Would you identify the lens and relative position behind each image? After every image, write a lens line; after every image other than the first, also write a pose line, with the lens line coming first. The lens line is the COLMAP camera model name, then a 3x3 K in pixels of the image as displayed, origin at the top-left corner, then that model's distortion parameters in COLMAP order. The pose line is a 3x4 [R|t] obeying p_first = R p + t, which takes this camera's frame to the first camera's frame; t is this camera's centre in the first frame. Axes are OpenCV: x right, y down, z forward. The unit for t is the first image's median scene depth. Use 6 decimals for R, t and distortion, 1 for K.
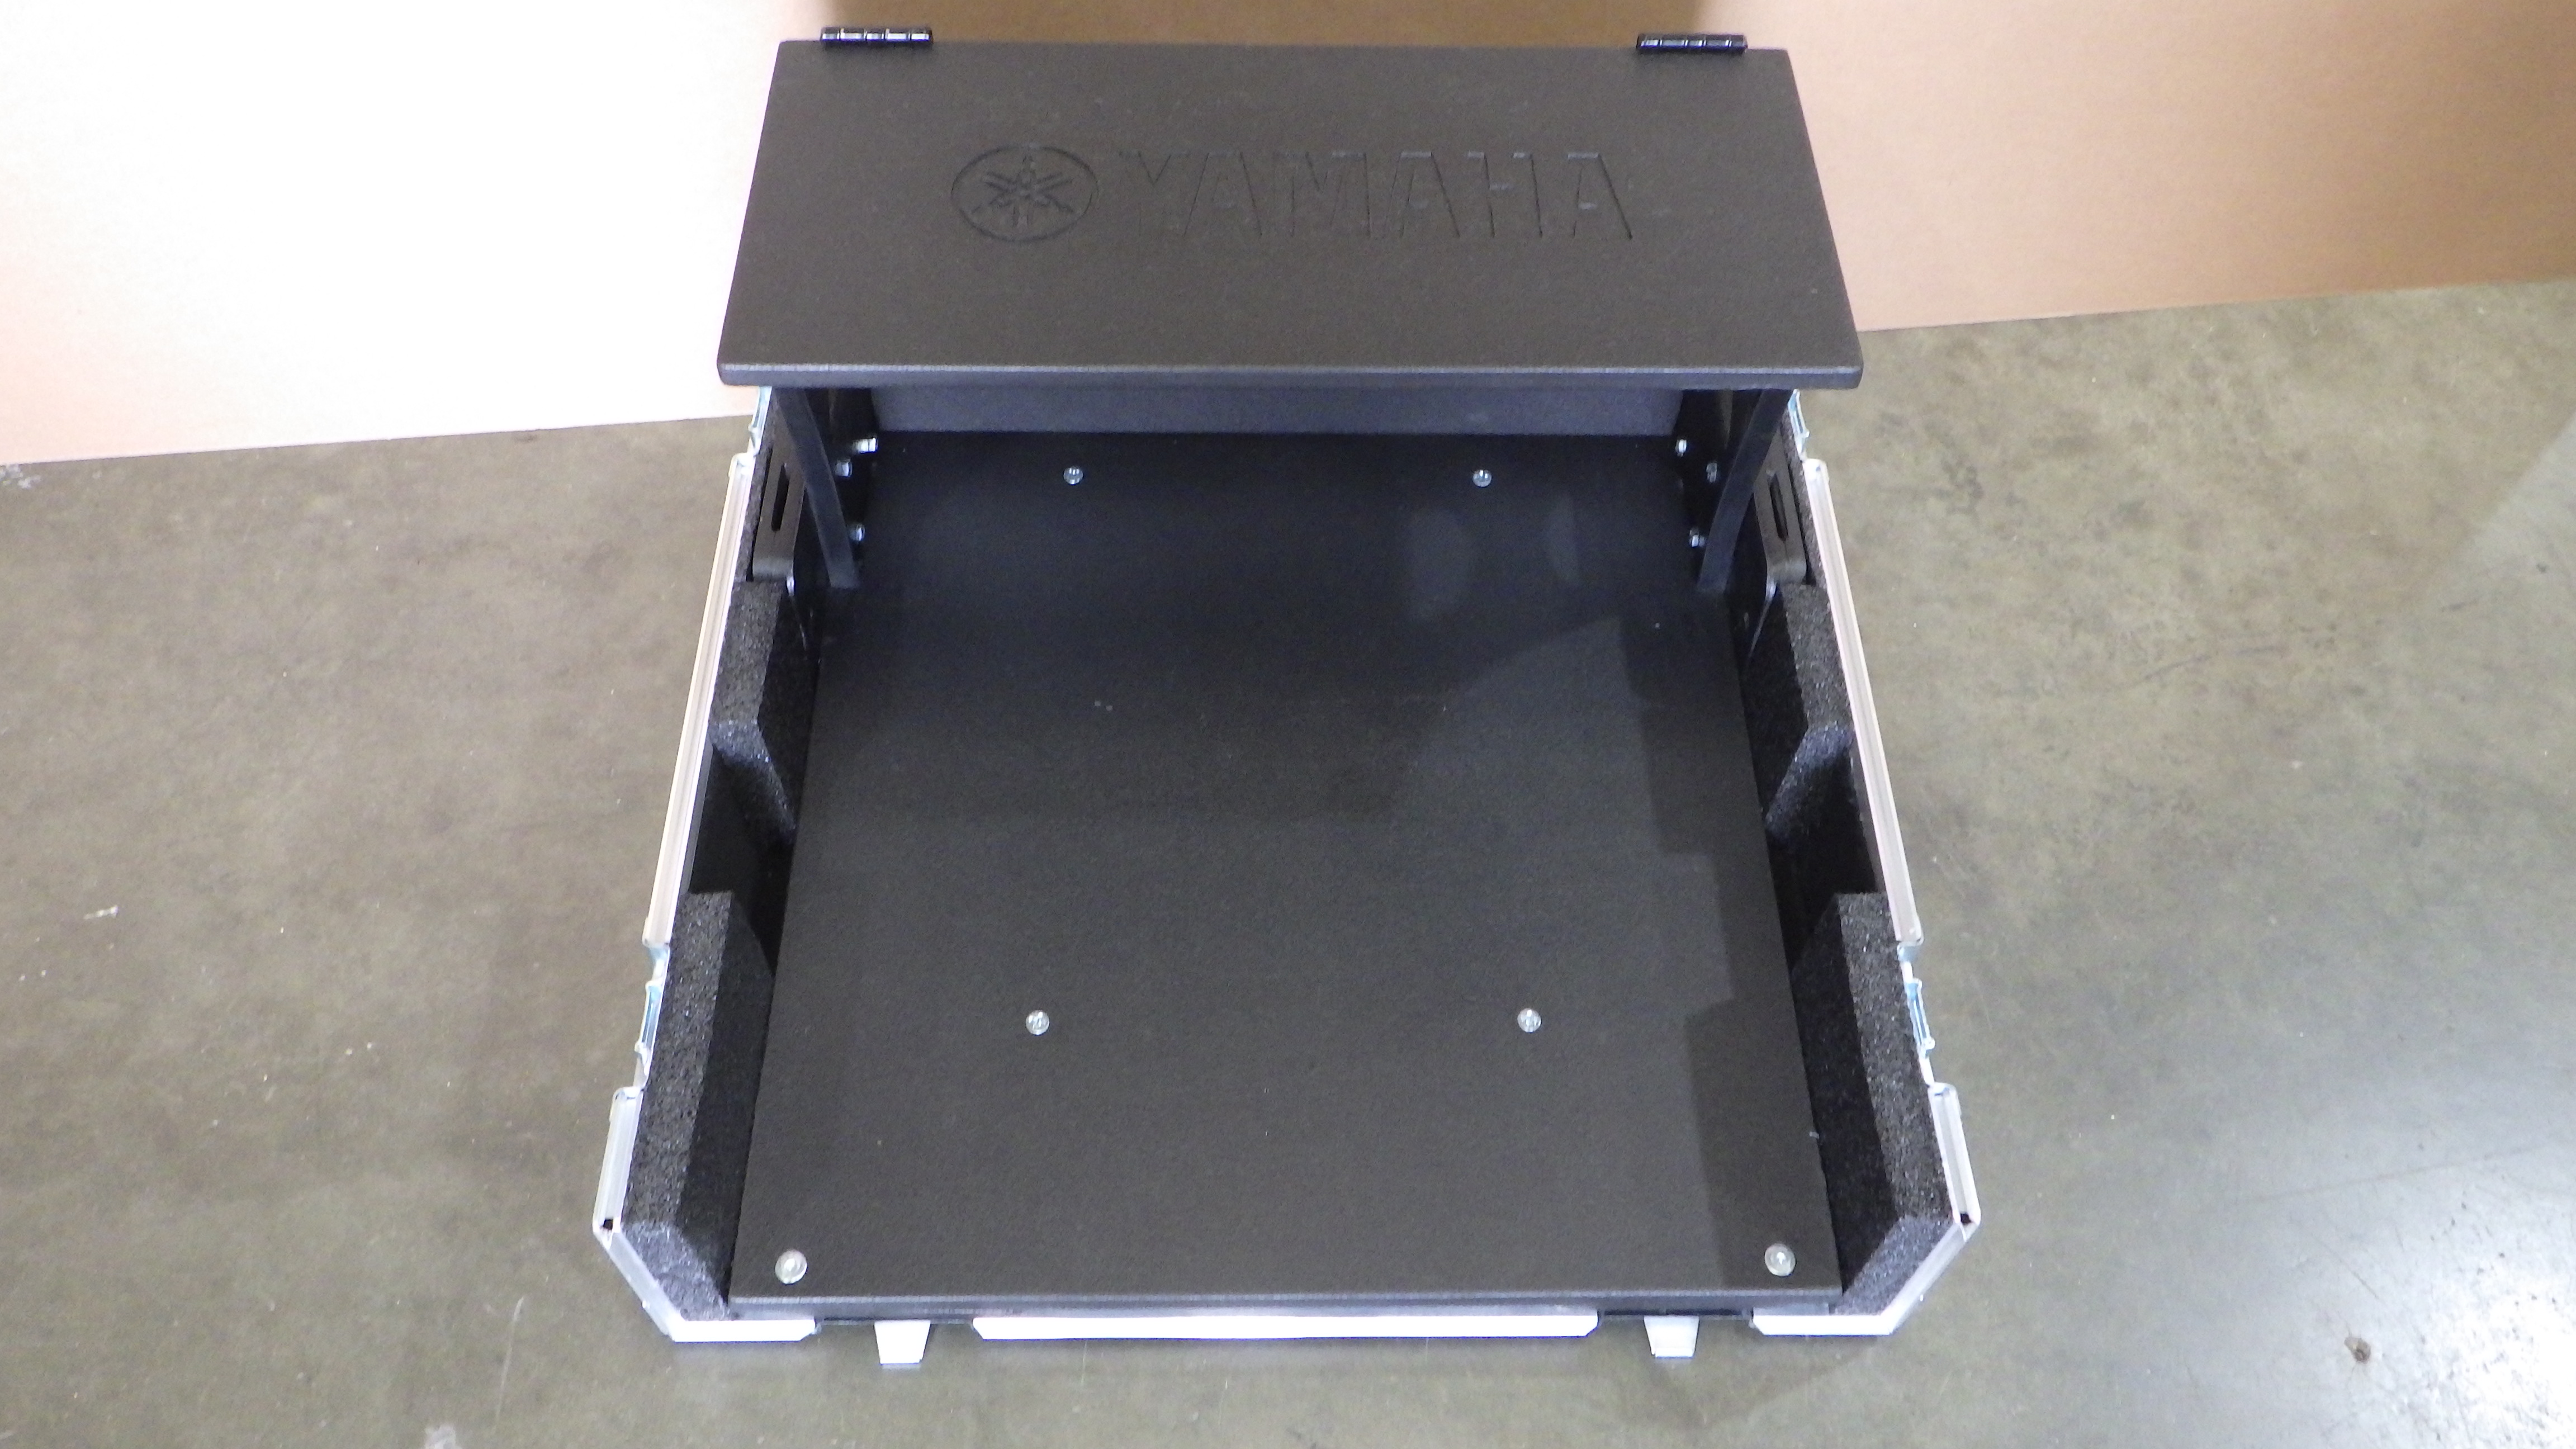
lens RADIAL K [[2154.1, 0, 1303.2], [0, 2154.1, 700.2], [0, 0, 1]] dist [-0.001110, 0.001485]
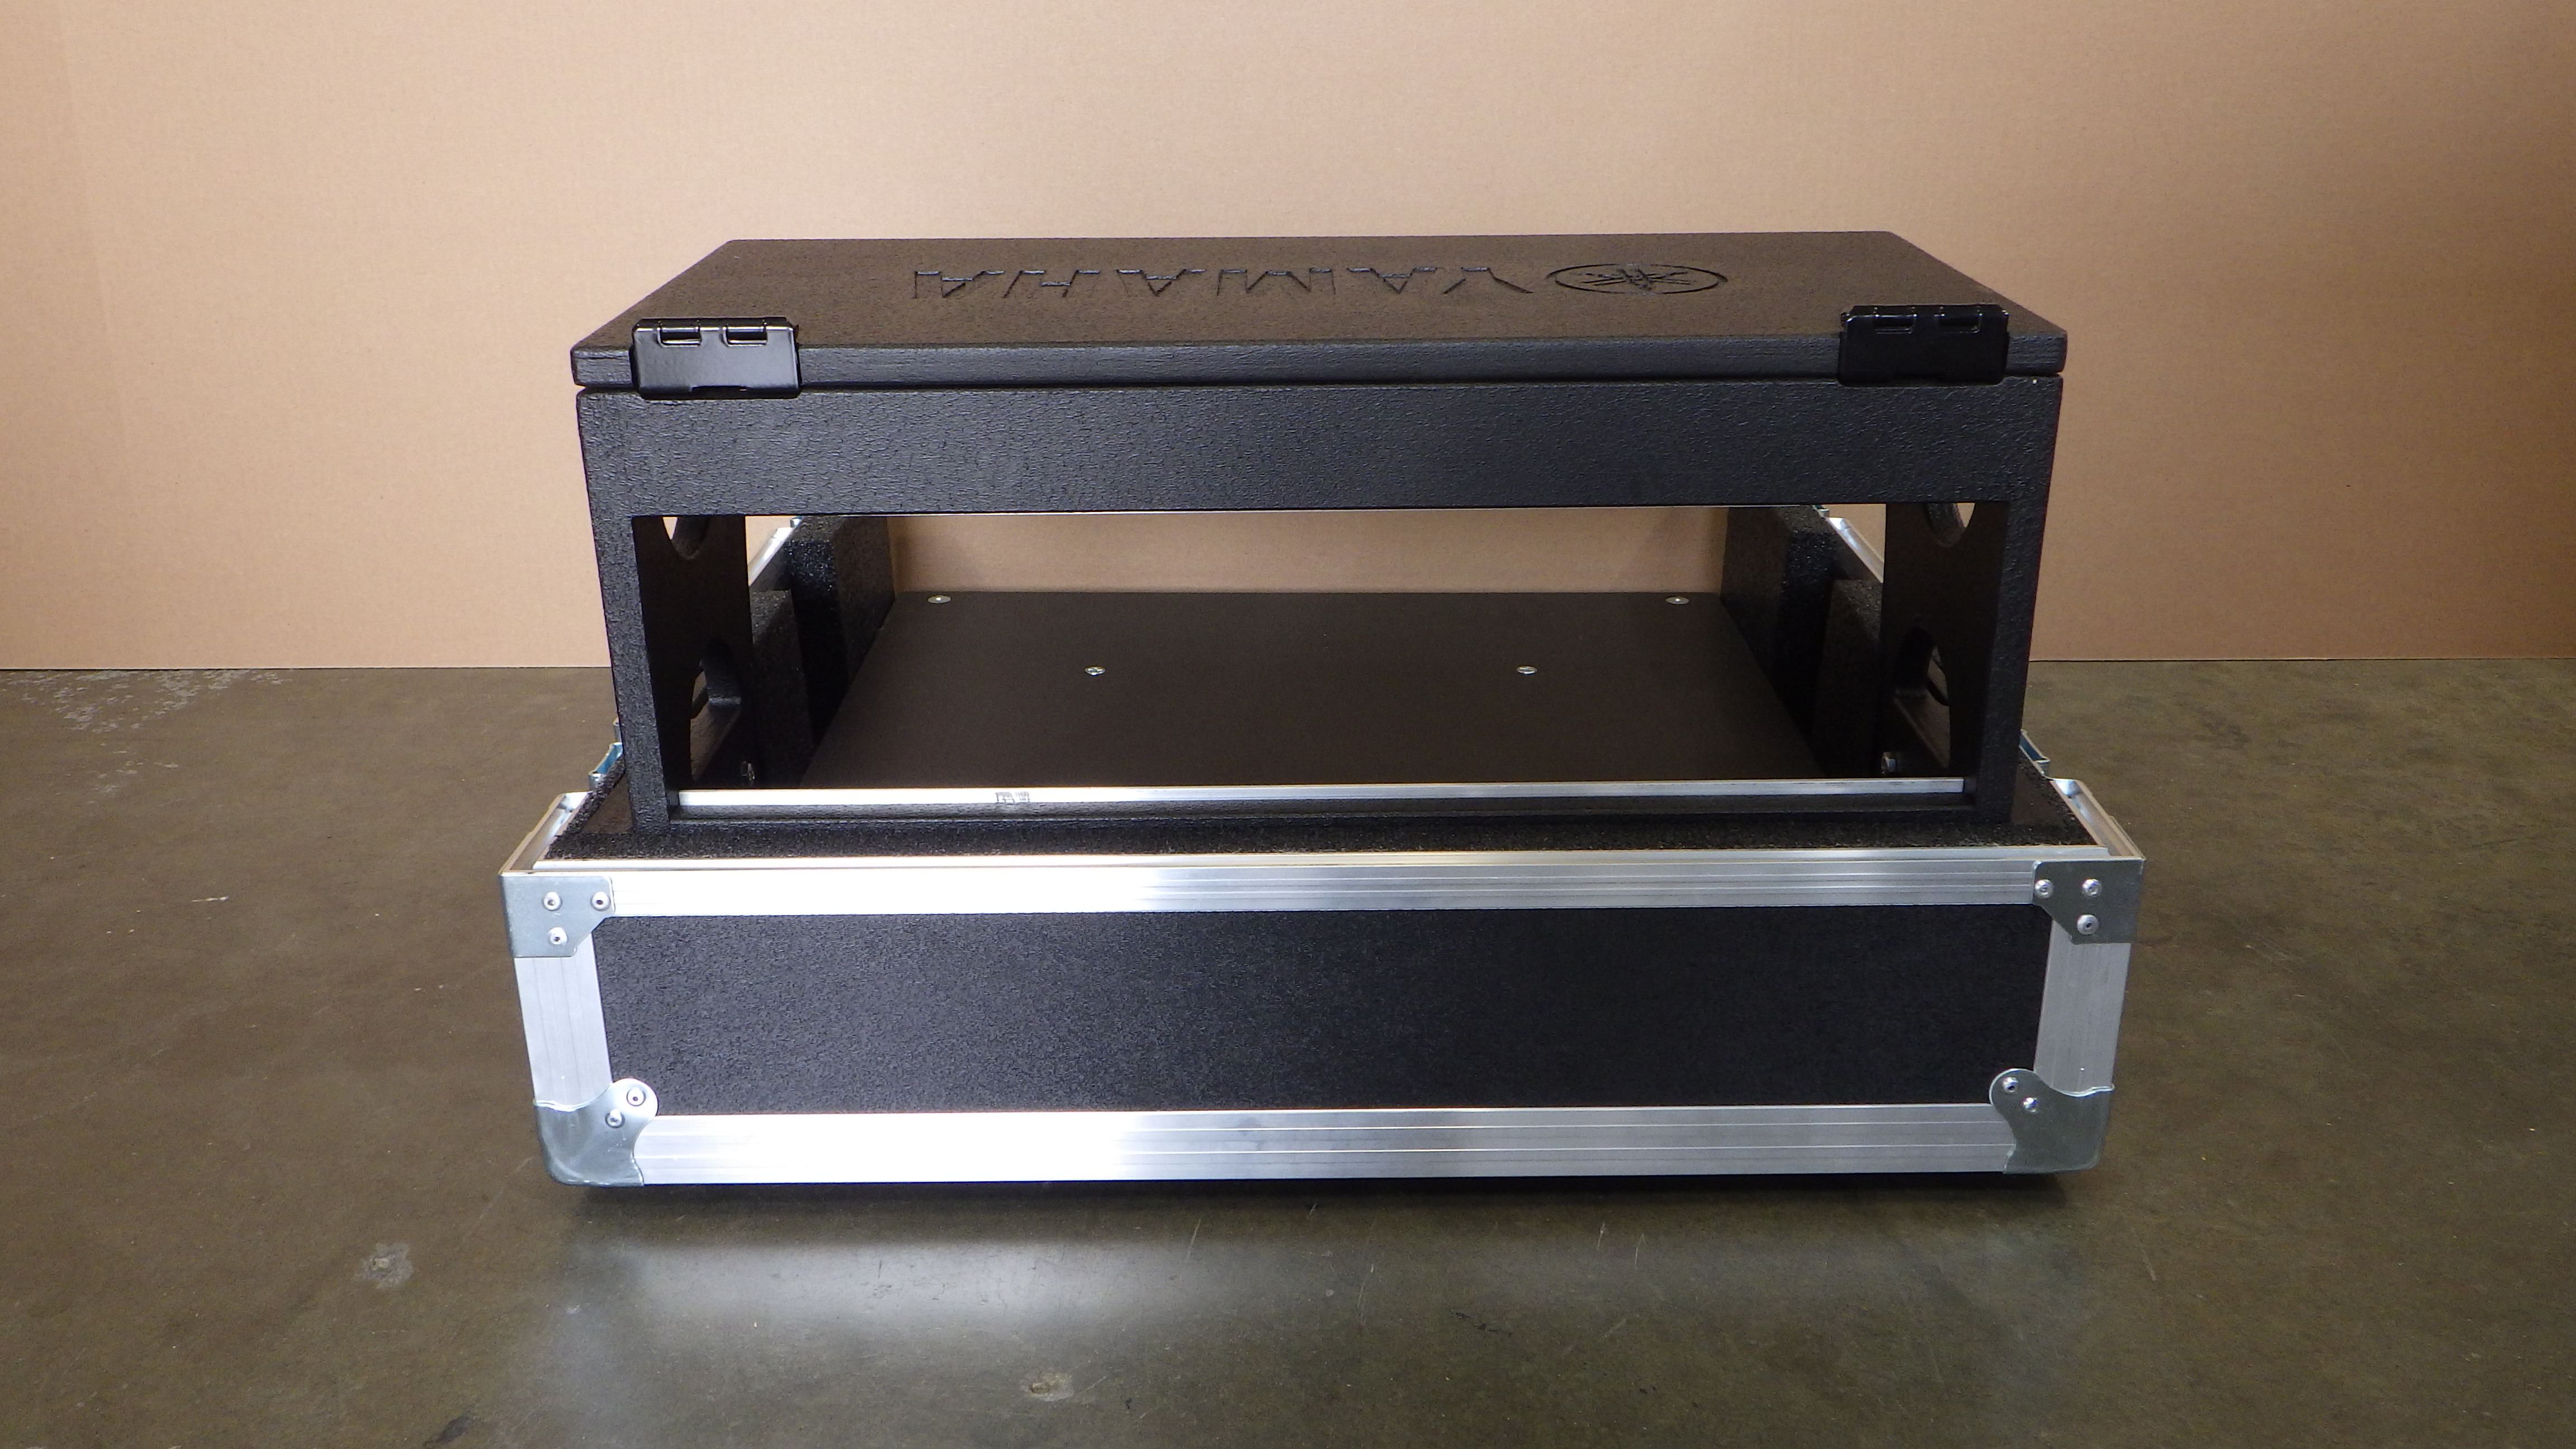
lens RADIAL K [[2154.1, 0, 1296.0], [0, 2154.1, 696.0], [0, 0, 1]] dist [-0.001110, 0.001485]
pose [[0.992480, 0.009791, -0.122011, 0.022935], [-0.076089, 0.830156, -0.552315, 0.454660], [0.095881, 0.557445, 0.824658, 0.198044]]
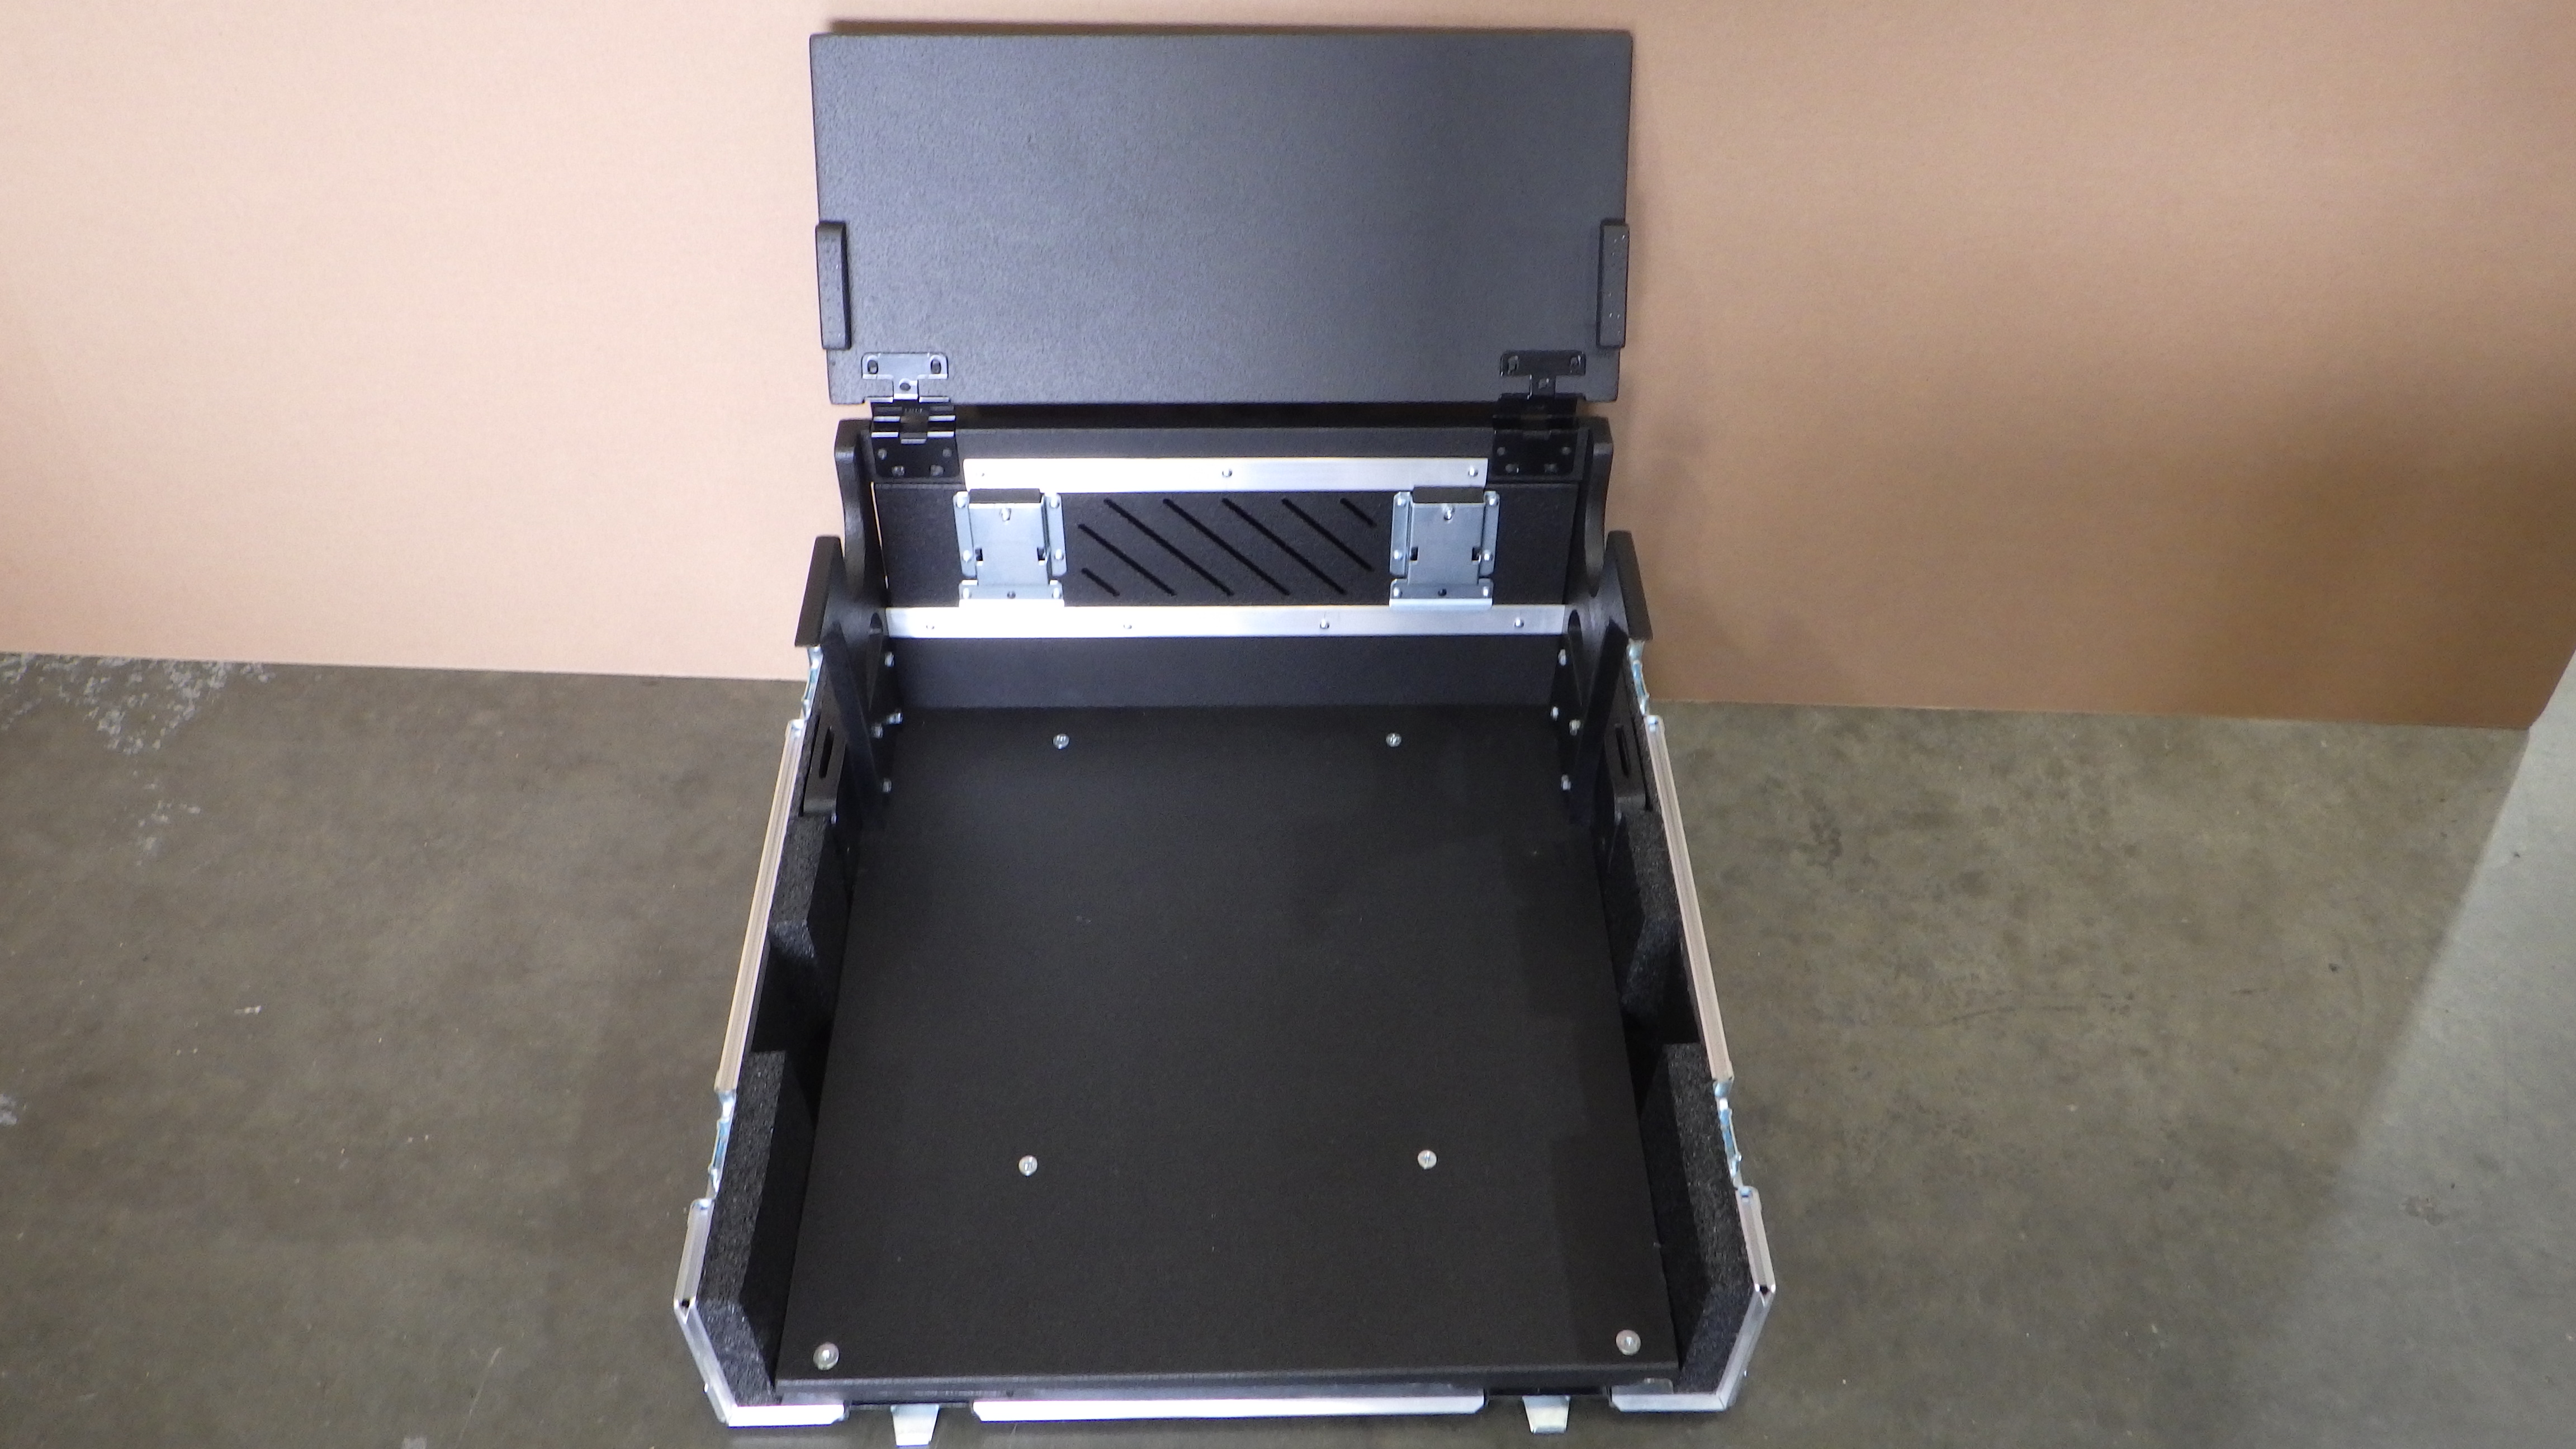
lens RADIAL K [[2154.1, 0, 1300.3], [0, 2154.1, 702.3], [0, 0, 1]] dist [-0.001110, 0.001485]
pose [[0.989209, 0.098327, -0.108612, 0.153052], [-0.115134, 0.980175, -0.161249, 0.048720], [0.090604, 0.172014, 0.980919, -0.190282]]
